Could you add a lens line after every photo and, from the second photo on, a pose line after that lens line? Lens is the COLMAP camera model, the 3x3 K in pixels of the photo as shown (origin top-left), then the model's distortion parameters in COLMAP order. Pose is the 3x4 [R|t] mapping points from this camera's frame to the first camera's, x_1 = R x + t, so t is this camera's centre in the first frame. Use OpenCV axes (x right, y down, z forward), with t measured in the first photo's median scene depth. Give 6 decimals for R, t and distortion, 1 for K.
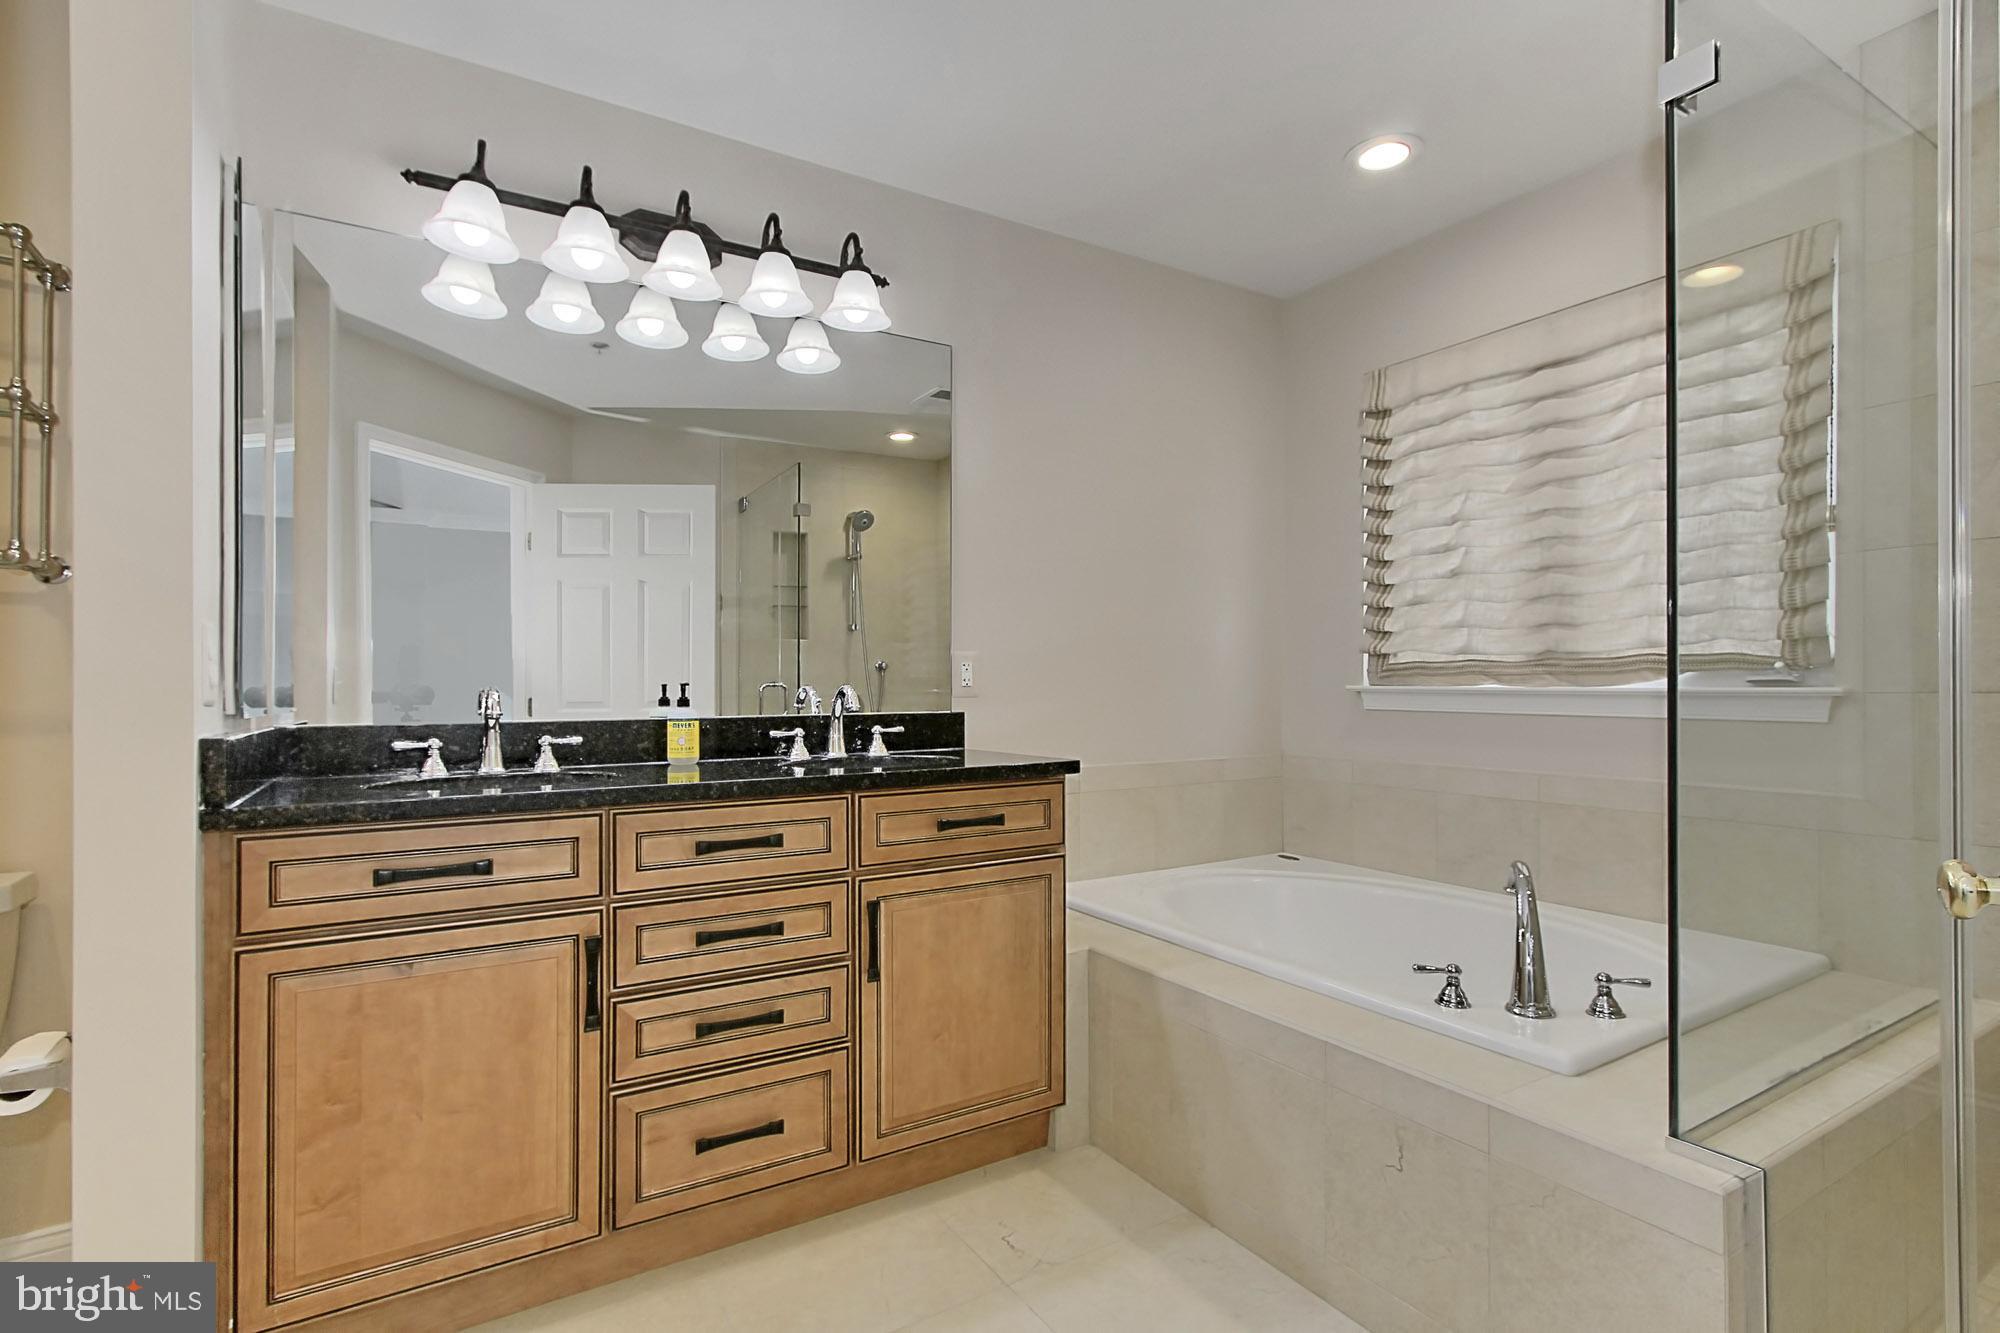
lens RADIAL K [[960.0, 0, 1012.5], [0, 960.0, 686.1], [0, 0, 1]] dist [-0.004418, 0.002714]
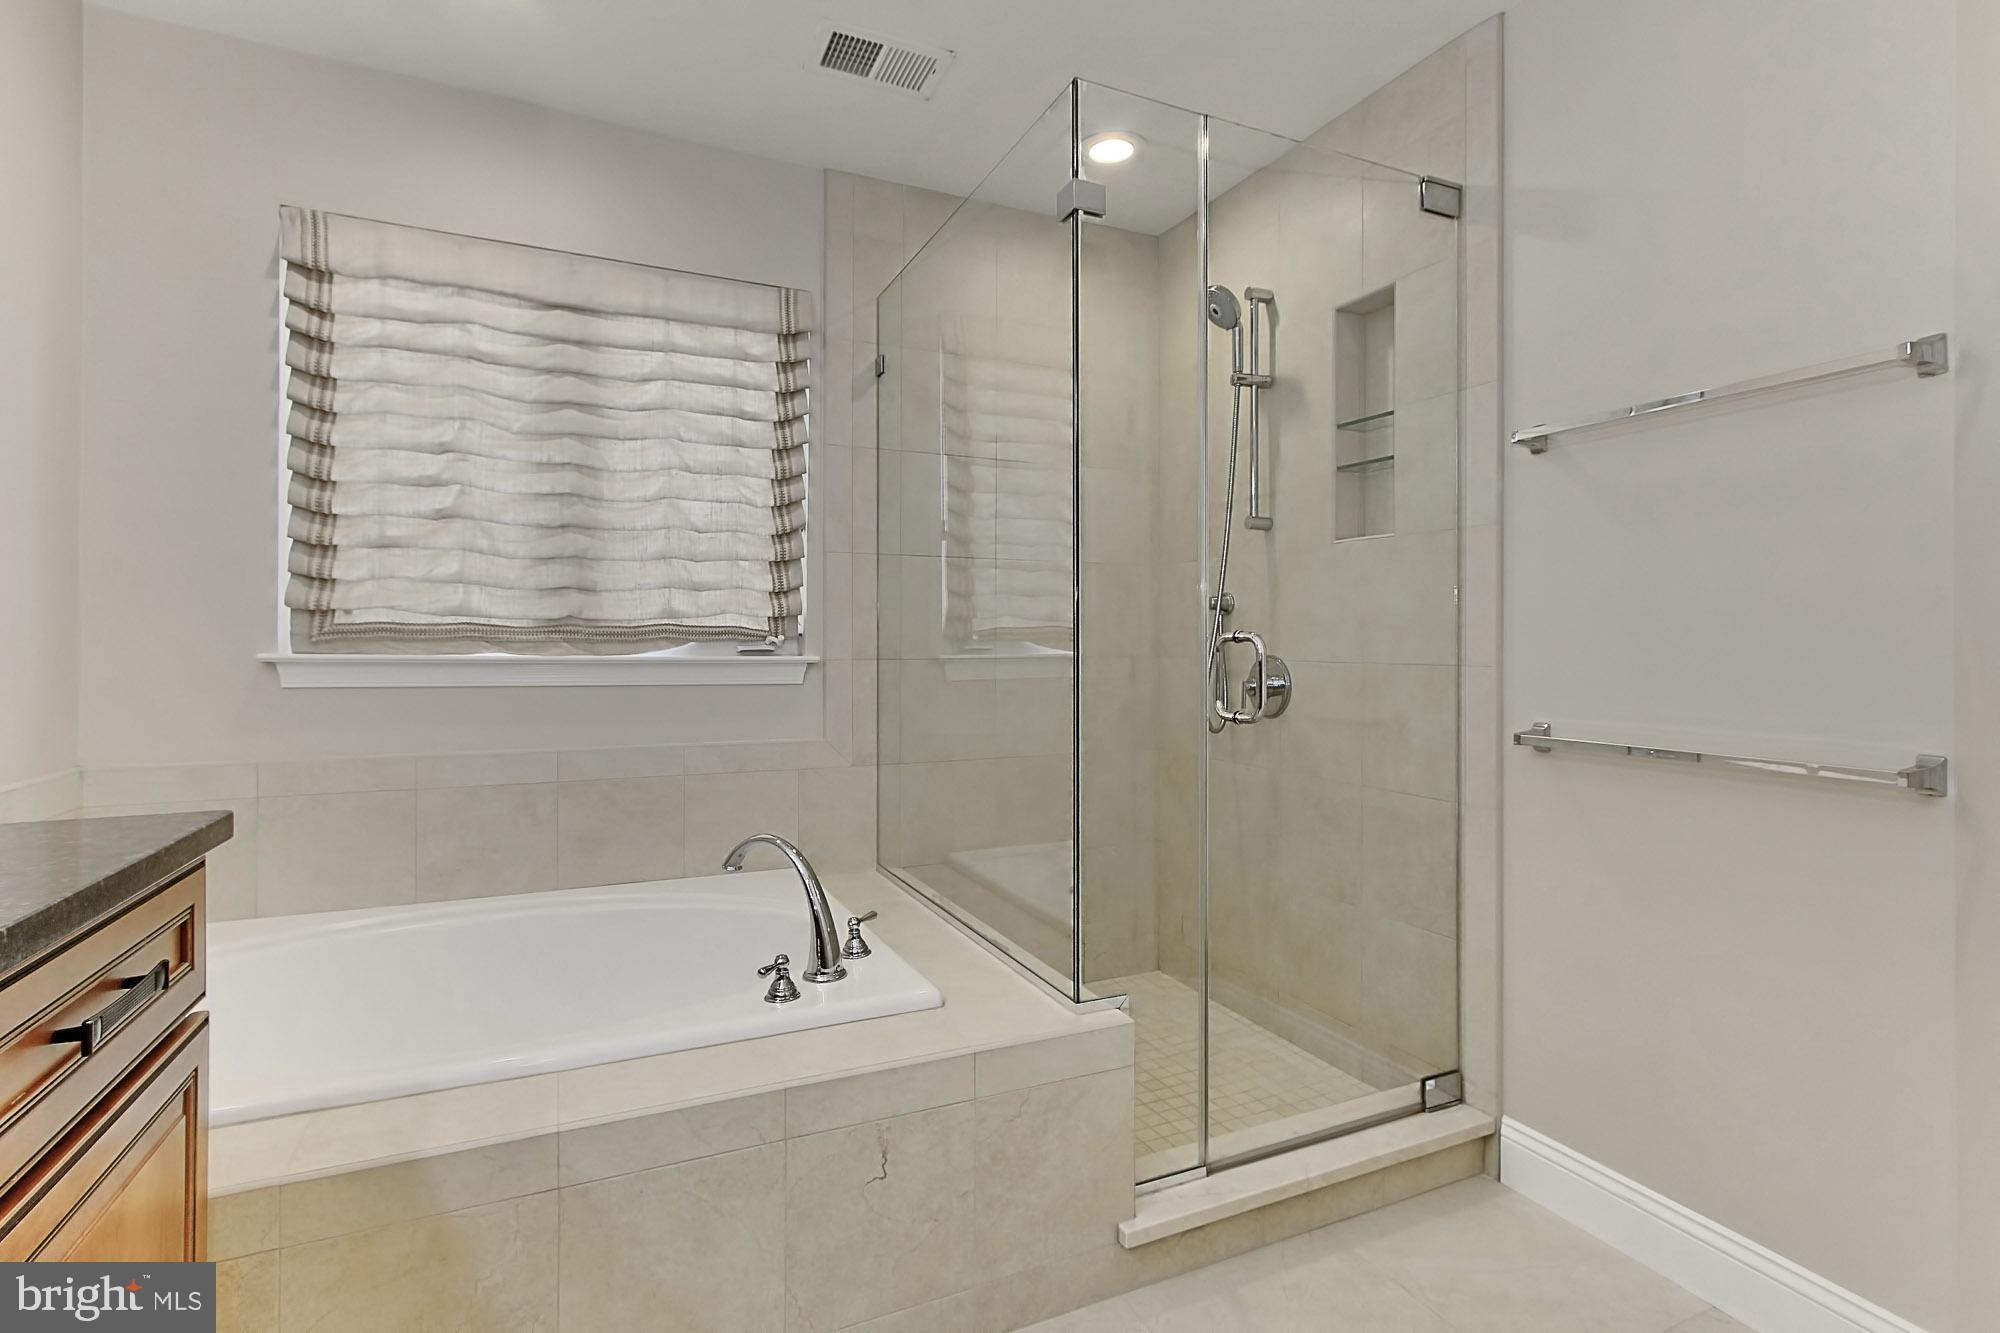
lens RADIAL K [[960.0, 0, 1008.9], [0, 960.0, 654.1], [0, 0, 1]] dist [-0.004418, 0.002714]
pose [[0.119465, -0.001055, 0.992838, -0.301297], [-0.004263, 0.999990, 0.001576, -0.003904], [-0.992829, -0.004421, 0.119459, 0.455742]]
